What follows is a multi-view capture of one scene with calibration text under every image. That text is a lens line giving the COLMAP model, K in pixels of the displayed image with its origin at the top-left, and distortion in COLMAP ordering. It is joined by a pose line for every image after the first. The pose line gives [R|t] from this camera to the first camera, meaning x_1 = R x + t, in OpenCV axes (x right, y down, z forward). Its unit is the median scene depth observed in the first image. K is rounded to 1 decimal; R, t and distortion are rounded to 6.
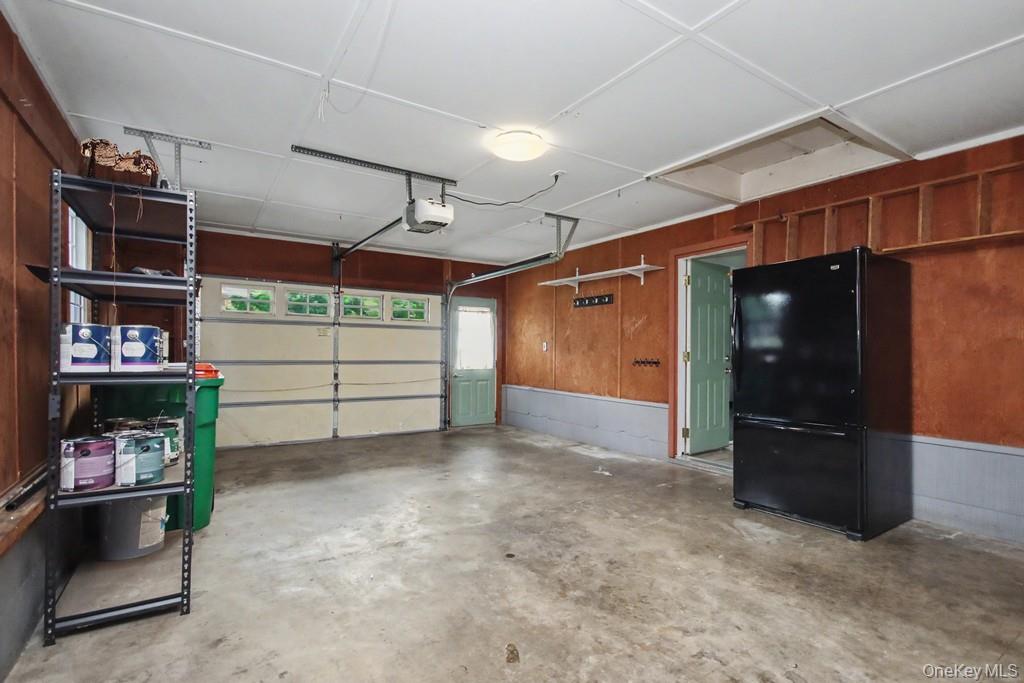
lens RADIAL K [[489.4, 0, 516.2], [0, 489.4, 348.3], [0, 0, 1]] dist [0.000352, 0.000426]
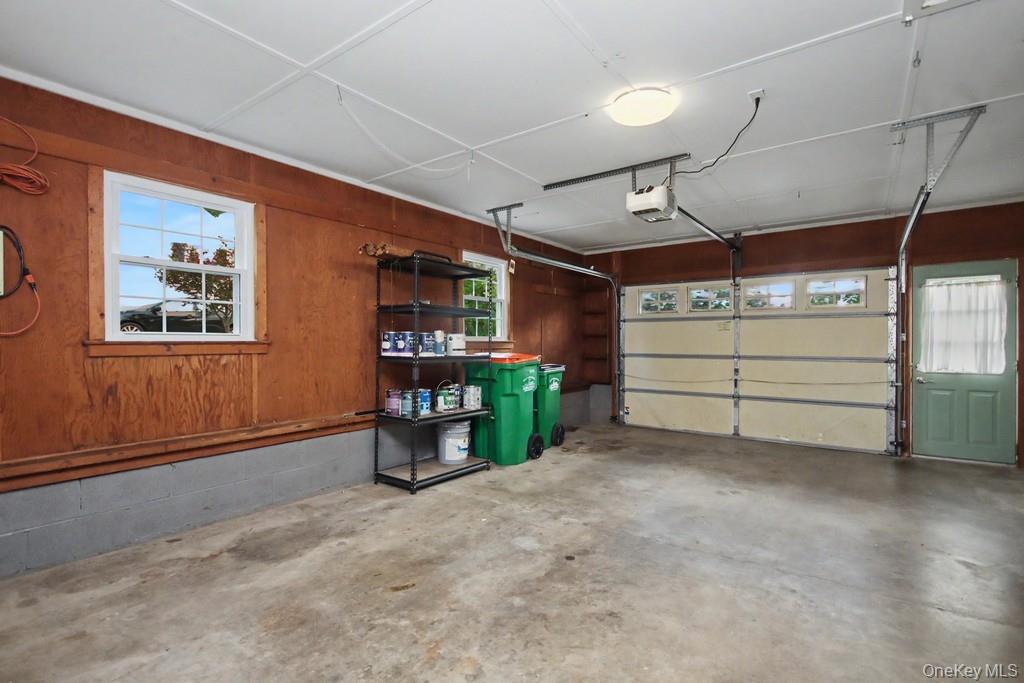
lens RADIAL K [[489.4, 0, 516.2], [0, 489.4, 348.3], [0, 0, 1]] dist [0.000352, 0.000426]
pose [[0.341583, 0.001902, -0.939850, 0.636095], [0.007151, 0.999964, 0.004623, 0.004949], [0.939824, -0.008300, 0.341557, 0.428355]]
